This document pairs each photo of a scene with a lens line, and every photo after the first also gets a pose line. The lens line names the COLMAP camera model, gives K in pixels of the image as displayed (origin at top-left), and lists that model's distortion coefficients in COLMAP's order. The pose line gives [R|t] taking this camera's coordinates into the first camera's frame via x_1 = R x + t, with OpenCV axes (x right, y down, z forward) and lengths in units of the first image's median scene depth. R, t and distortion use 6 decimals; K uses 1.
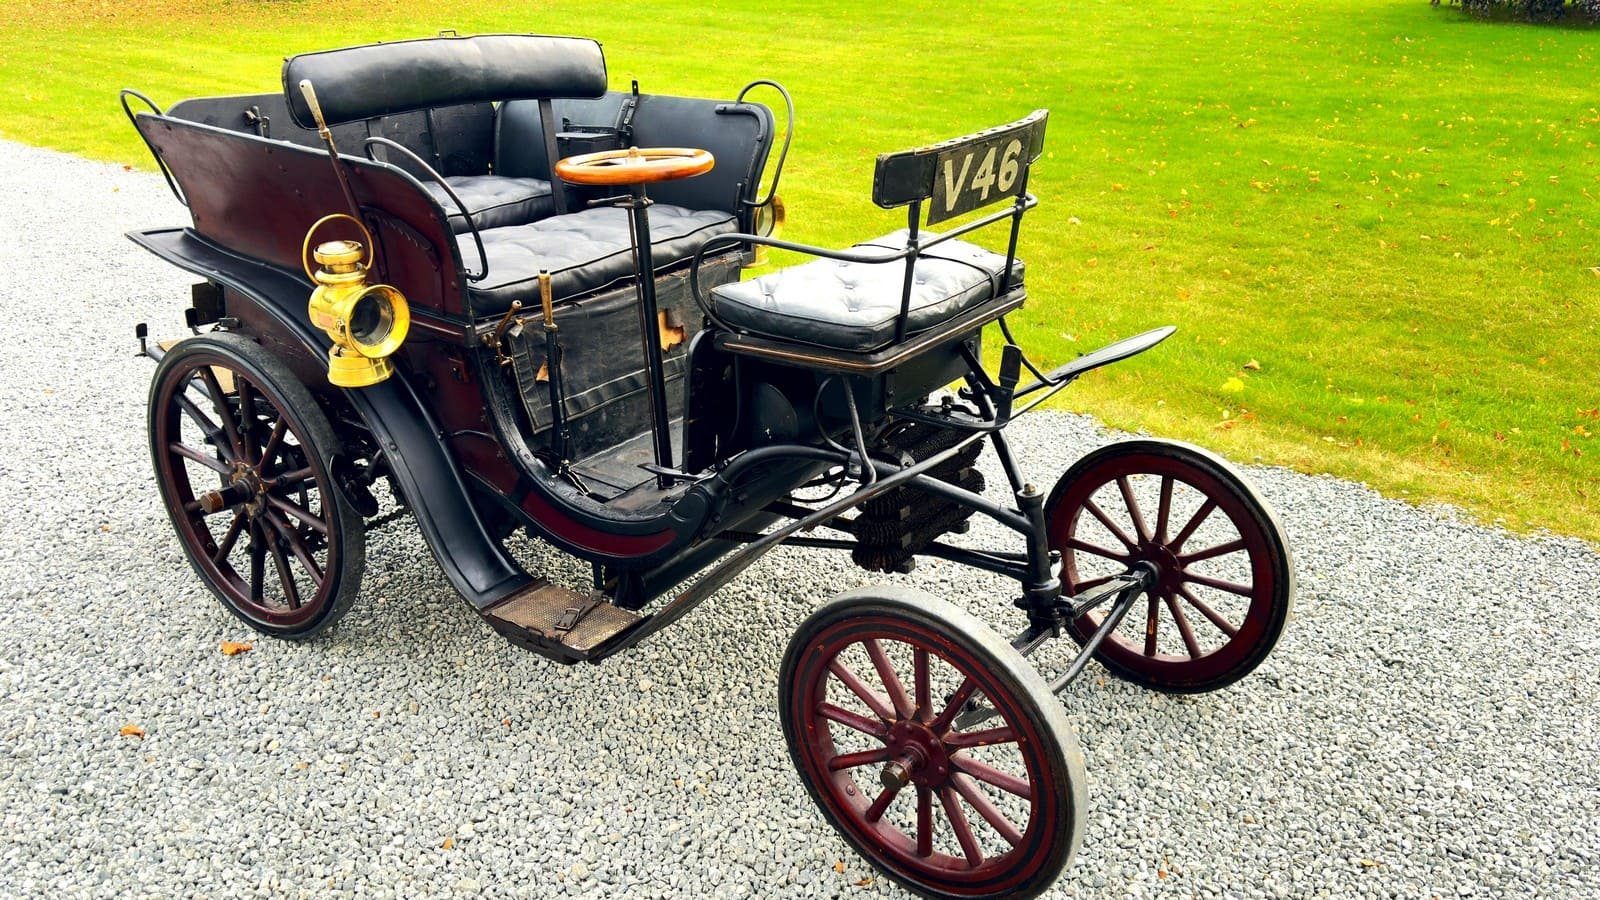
lens RADIAL K [[1247.6, 0, 795.9], [0, 1247.6, 449.3], [0, 0, 1]] dist [0.084810, -0.021363]
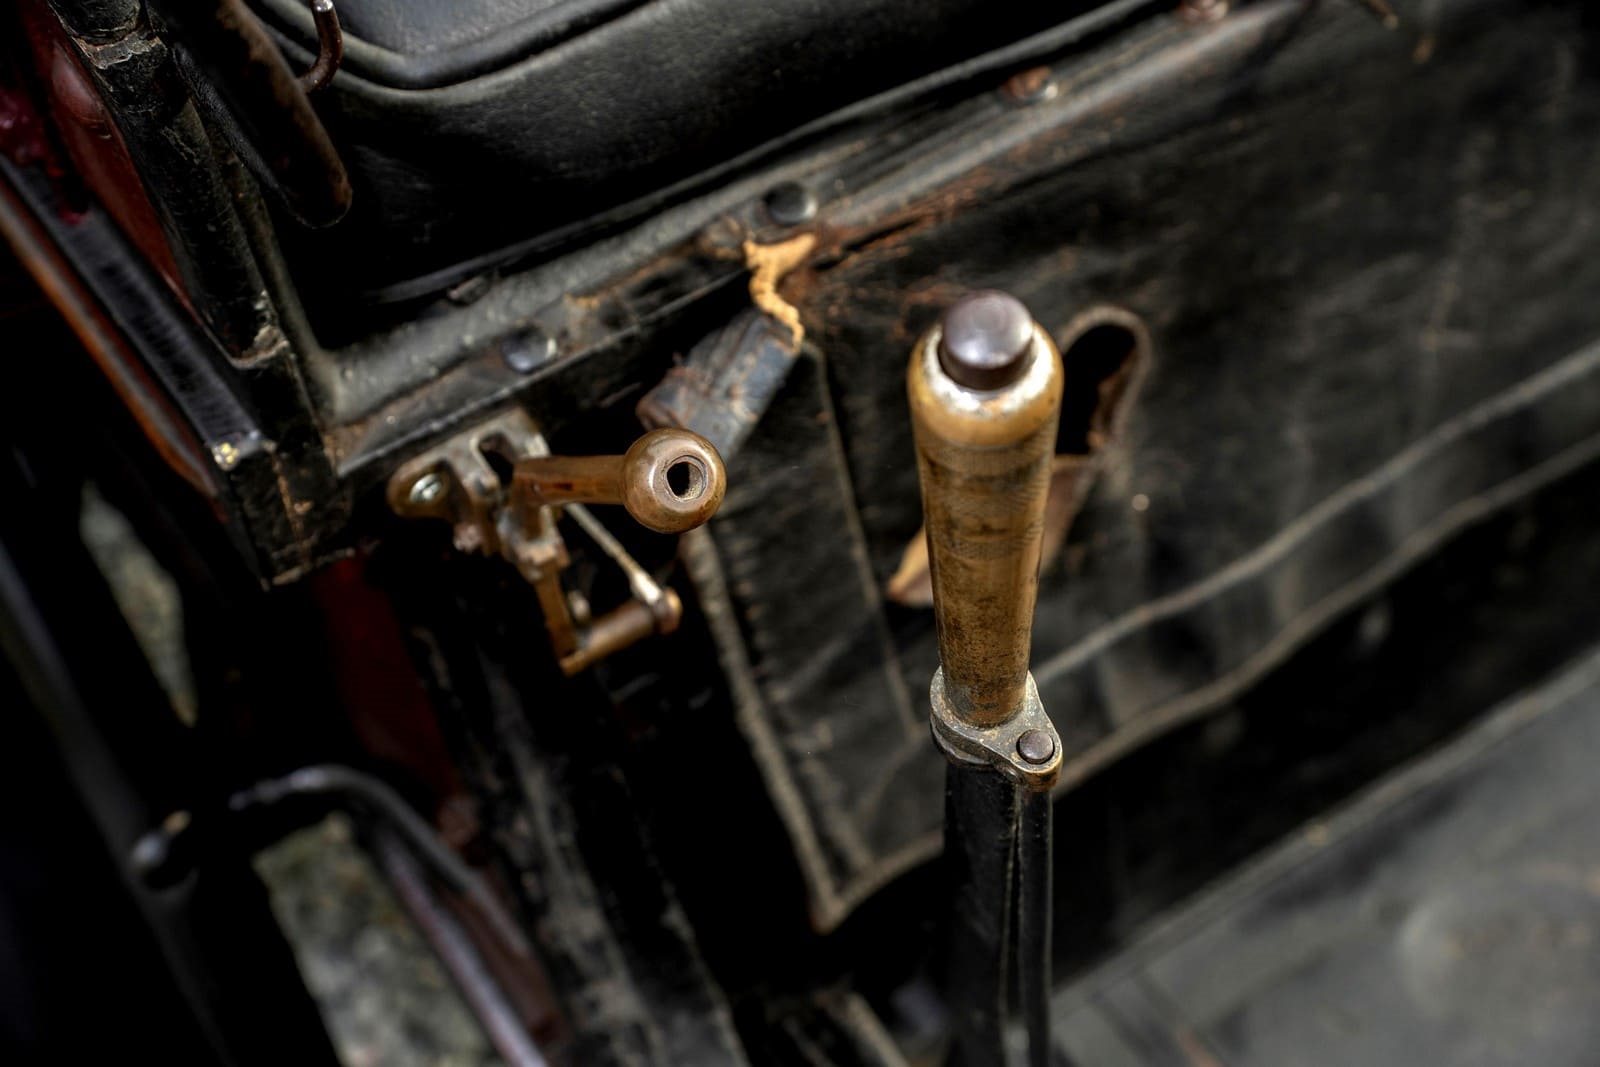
lens RADIAL K [[2840.0, 0, 808.1], [0, 2840.0, 535.4], [0, 0, 1]] dist [0.372133, 0.000000]
pose [[0.943264, 0.241883, -0.227476, -0.160947], [-0.110059, 0.874109, 0.473097, -0.204711], [0.313273, -0.421220, 0.851137, 0.803857]]
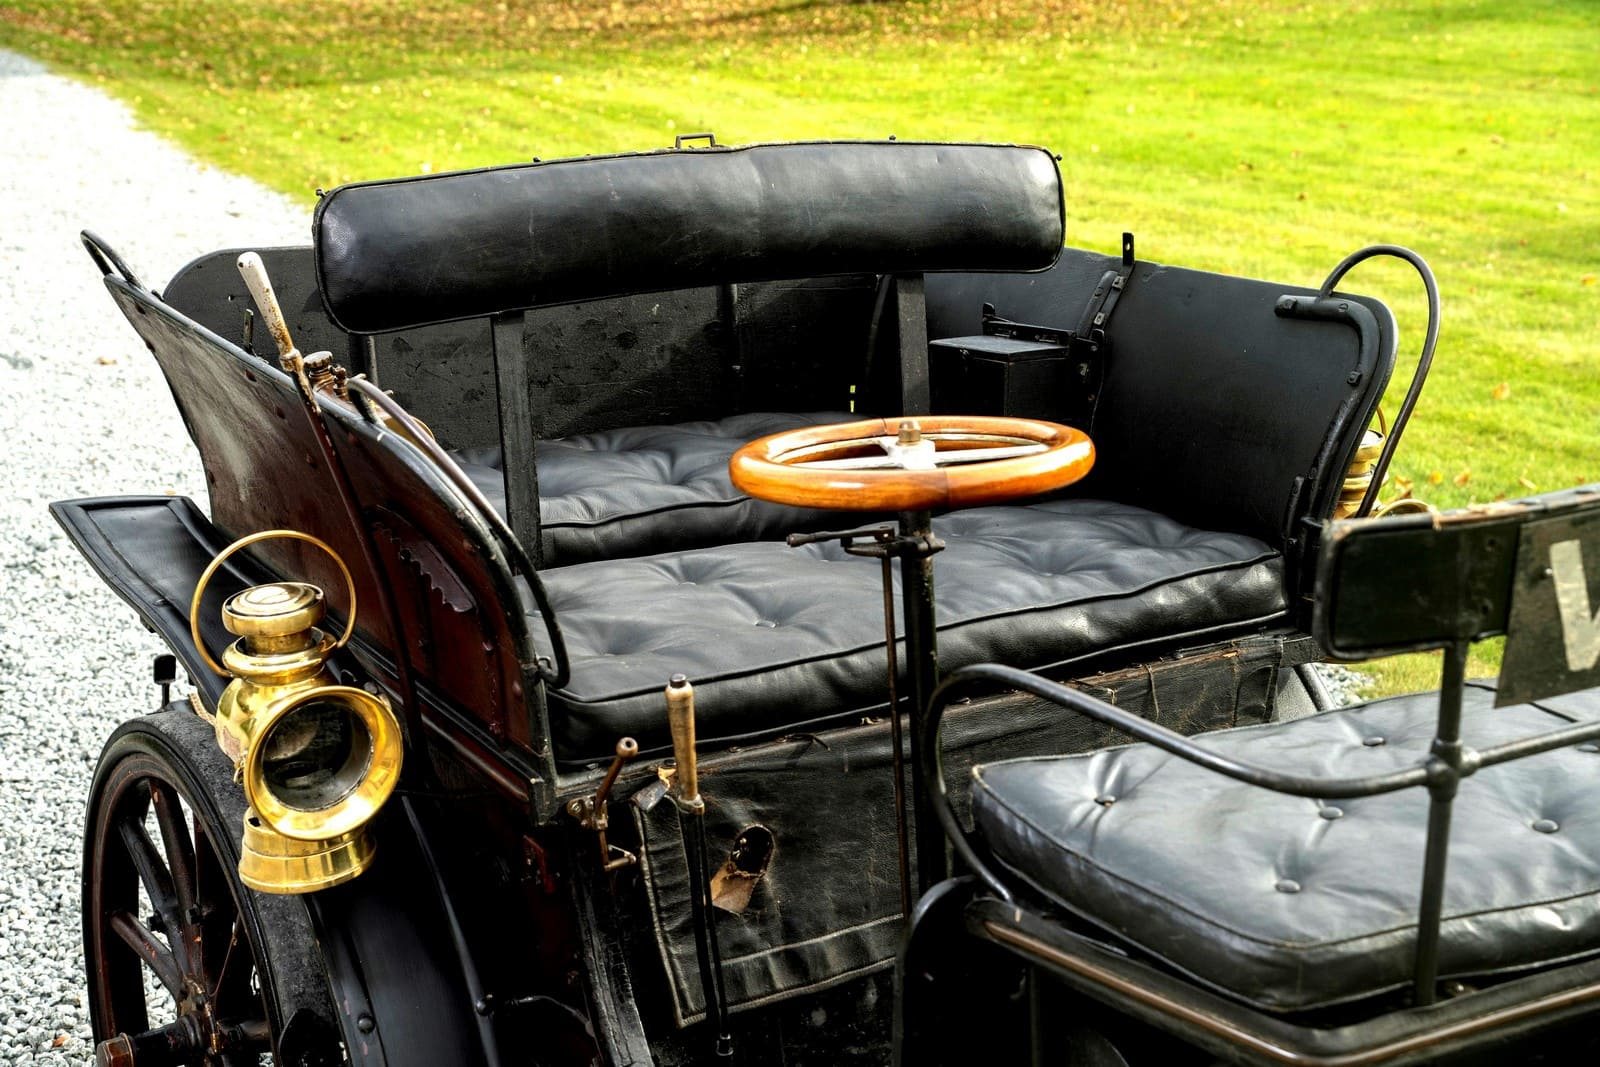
lens RADIAL K [[2473.8, 0, 814.6], [0, 2473.8, 533.9], [0, 0, 1]] dist [0.297204, 0.000000]
pose [[0.918863, 0.082850, -0.385780, 0.169319], [-0.132213, 0.985835, -0.103192, -0.104709], [0.371766, 0.145825, 0.916802, 0.197432]]
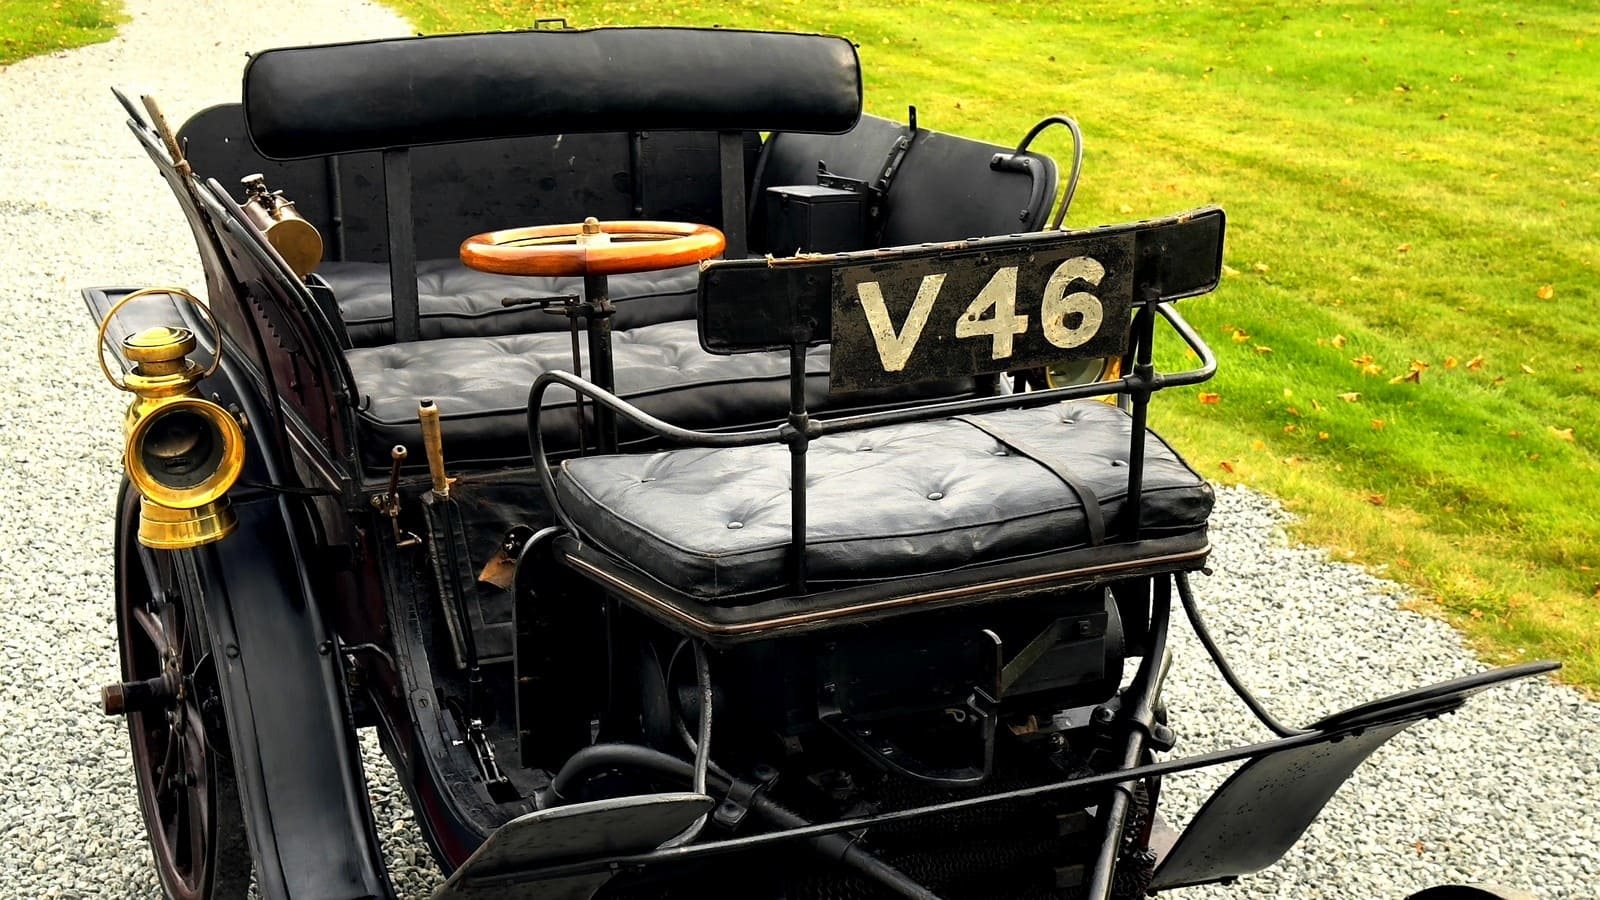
lens RADIAL K [[2371.5, 0, 826.5], [0, 2371.5, 435.1], [0, 0, 1]] dist [0.109720, 0.000000]
pose [[0.871178, 0.114228, -0.477494, 0.506118], [-0.176611, 0.980366, -0.087695, -0.056244], [0.458102, 0.160729, 0.874247, 0.069050]]
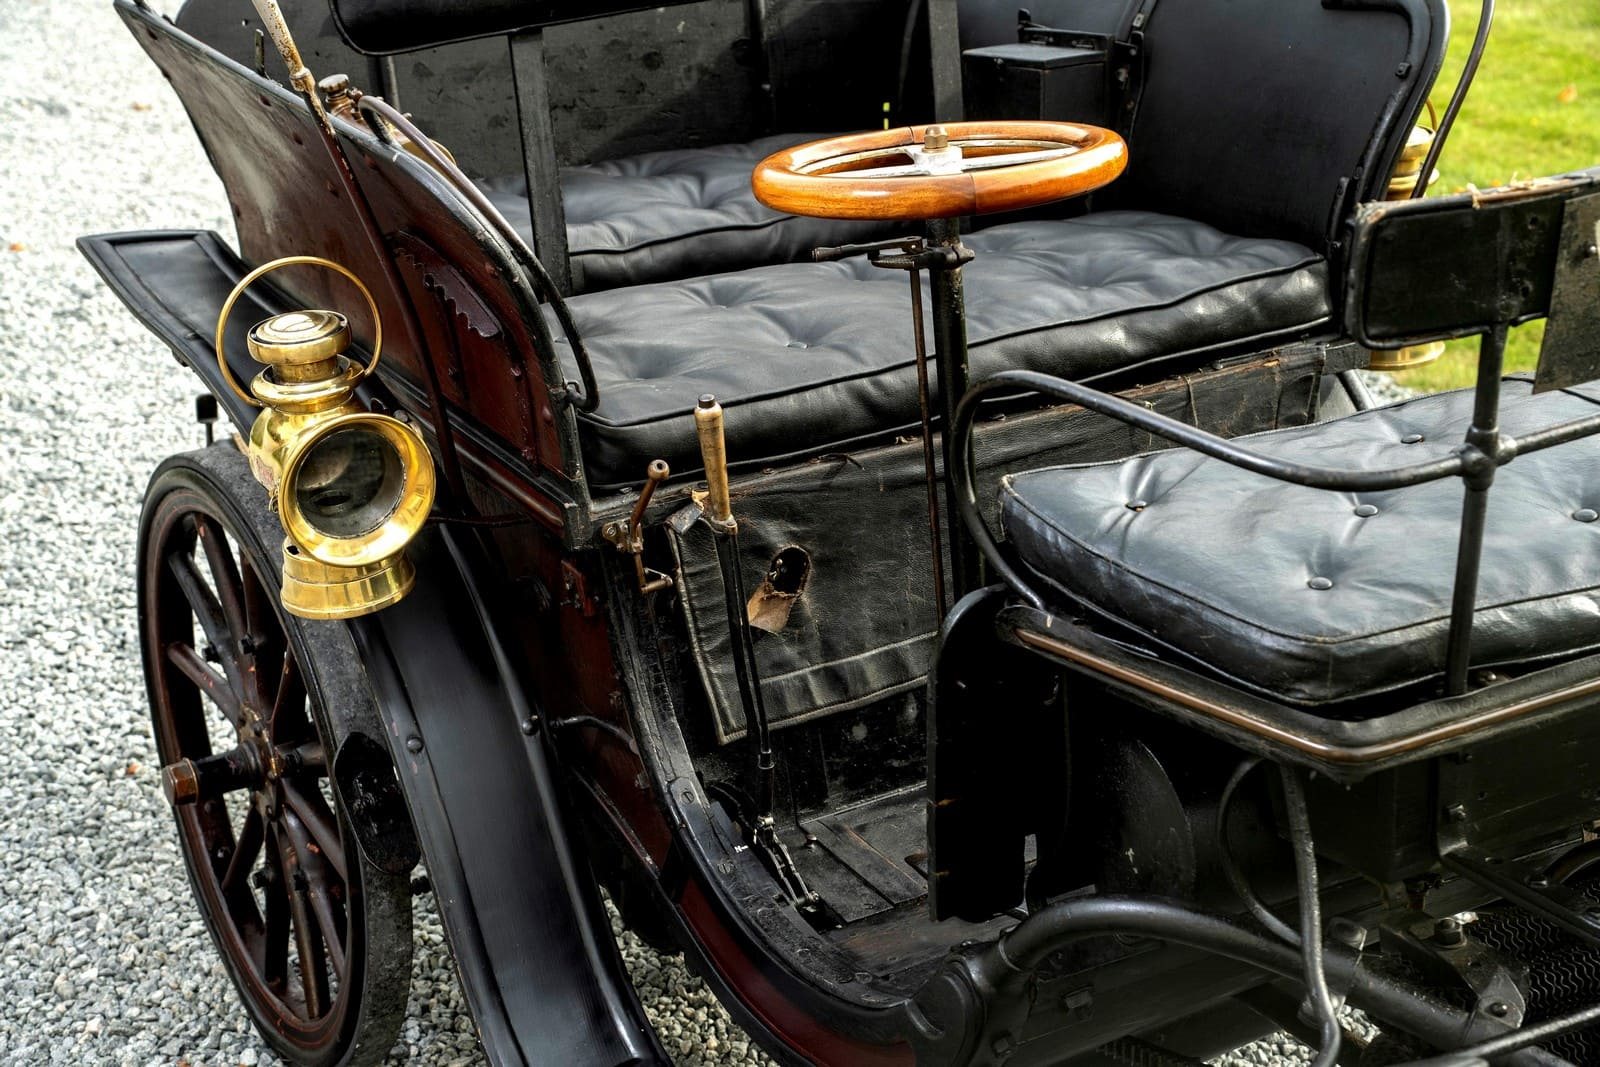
lens RADIAL K [[2473.8, 0, 806.6], [0, 2473.8, 525.6], [0, 0, 1]] dist [0.297204, 0.000000]
pose [[0.911426, 0.099721, -0.399197, 0.173617], [-0.109037, 0.994037, -0.000633, -0.097898], [0.396754, 0.044105, 0.916865, 0.210299]]
